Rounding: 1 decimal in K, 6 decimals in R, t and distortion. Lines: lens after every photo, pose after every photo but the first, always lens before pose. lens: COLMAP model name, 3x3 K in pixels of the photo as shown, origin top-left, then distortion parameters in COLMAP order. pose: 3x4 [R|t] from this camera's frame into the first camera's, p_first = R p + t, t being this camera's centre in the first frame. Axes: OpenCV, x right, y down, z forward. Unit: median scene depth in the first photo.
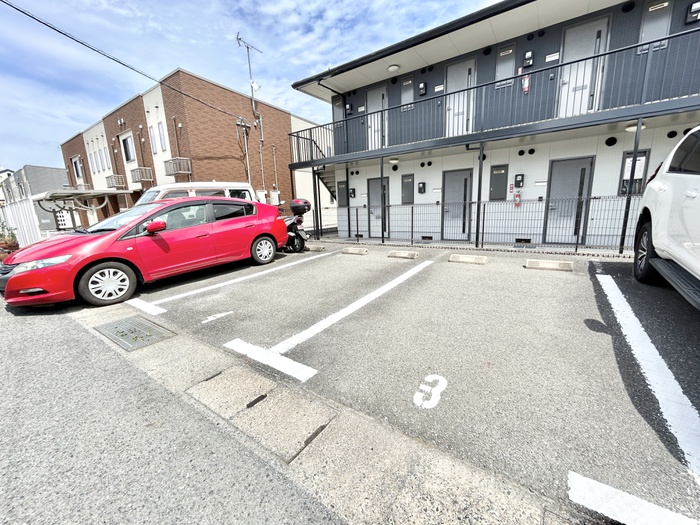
lens RADIAL K [[284.4, 0, 350.0], [0, 284.4, 262.5], [0, 0, 1]] dist [0.001092, -0.000300]
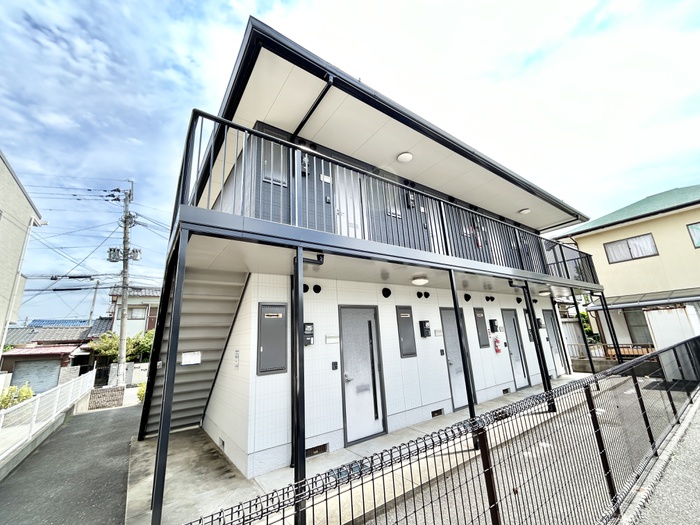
lens RADIAL K [[280.1, 0, 347.0], [0, 280.1, 261.1], [0, 0, 1]] dist [-0.010963, -0.000026]
pose [[0.340550, 0.255460, 0.904857, -0.366741], [0.212230, 0.916659, -0.338666, -0.199129], [-0.915961, 0.307371, 0.257952, 0.836806]]
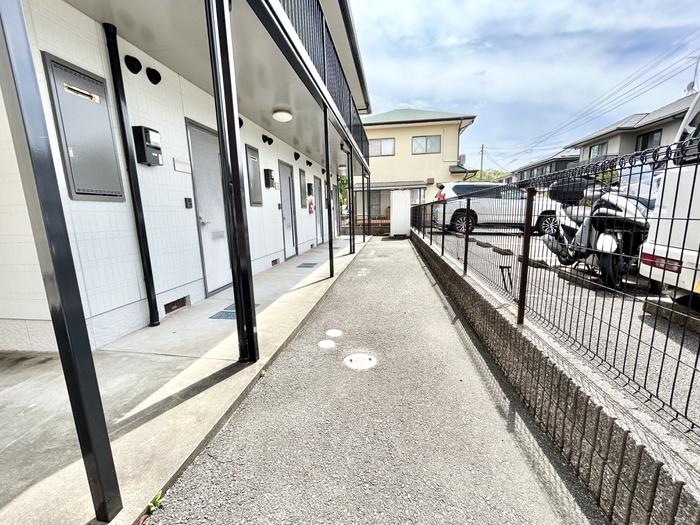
lens RADIAL K [[284.4, 0, 350.0], [0, 284.4, 262.5], [0, 0, 1]] dist [0.001092, -0.000300]
pose [[-0.450297, -0.110702, 0.885990, -0.316007], [0.207038, 0.952294, 0.224212, -0.171799], [-0.868544, 0.284395, -0.405896, 1.004406]]
